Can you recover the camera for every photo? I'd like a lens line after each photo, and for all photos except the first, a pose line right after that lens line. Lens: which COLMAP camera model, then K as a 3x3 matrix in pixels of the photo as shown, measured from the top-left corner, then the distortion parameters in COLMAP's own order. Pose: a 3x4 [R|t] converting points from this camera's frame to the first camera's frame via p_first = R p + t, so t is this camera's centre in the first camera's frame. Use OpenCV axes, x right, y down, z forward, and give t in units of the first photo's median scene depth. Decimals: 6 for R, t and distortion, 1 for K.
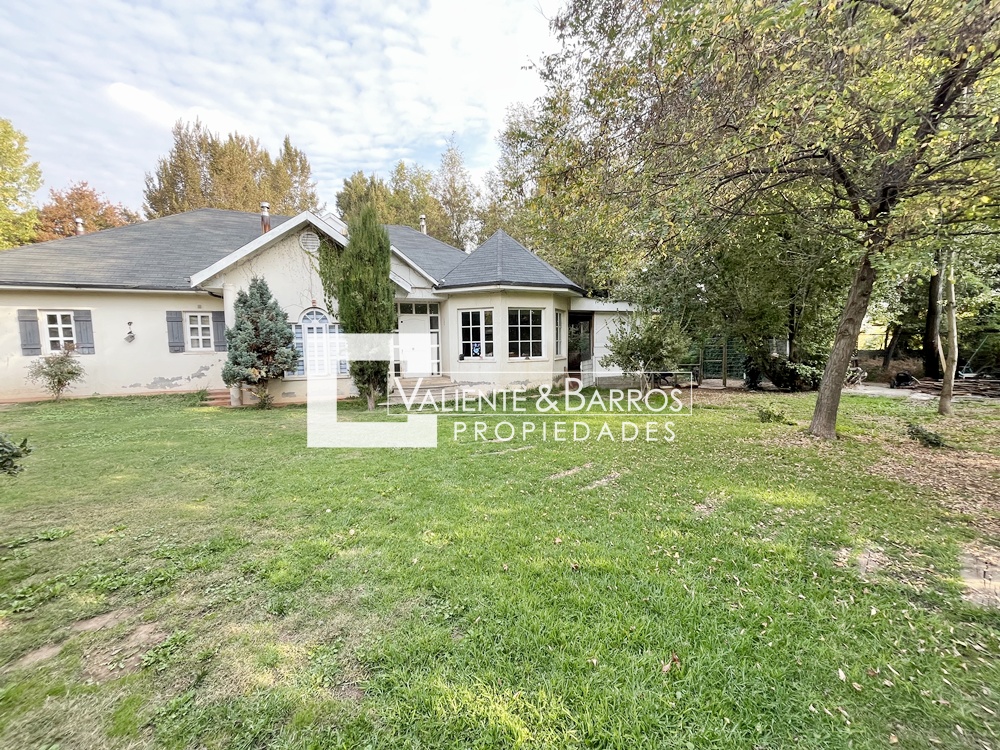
lens RADIAL K [[401.9, 0, 500.0], [0, 401.9, 375.0], [0, 0, 1]] dist [-0.001552, 0.000003]
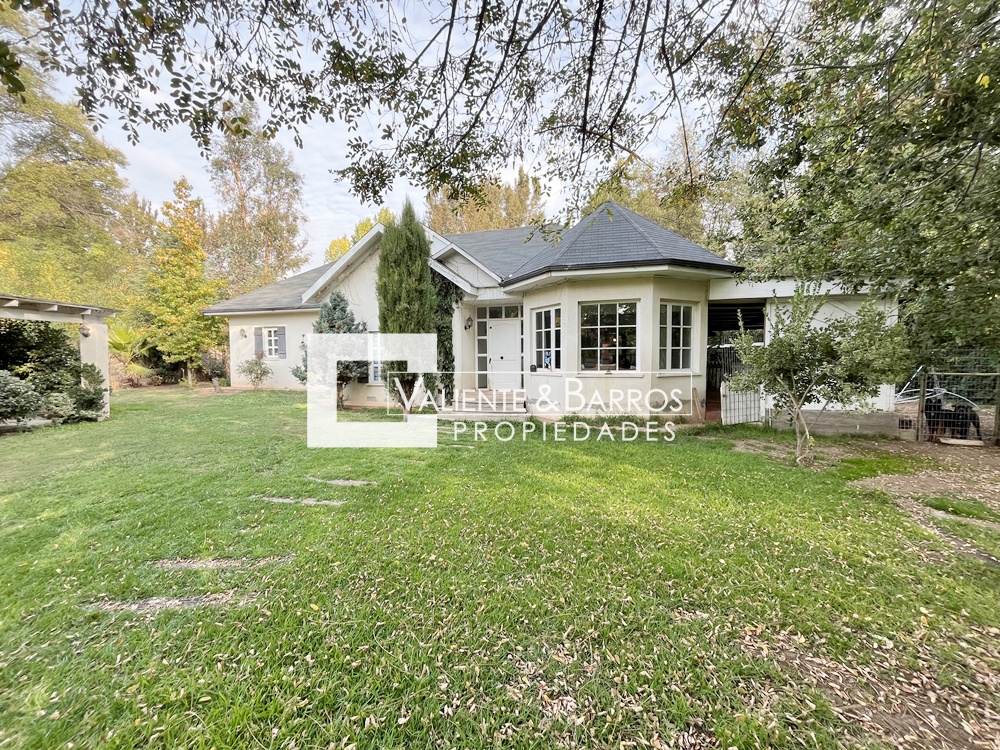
lens RADIAL K [[401.9, 0, 500.0], [0, 401.9, 375.0], [0, 0, 1]] dist [-0.001552, 0.000003]
pose [[0.780311, 0.037481, -0.624267, 0.358247], [-0.054389, 0.998487, -0.008035, -0.021115], [0.623022, 0.040223, 0.781170, 0.334095]]
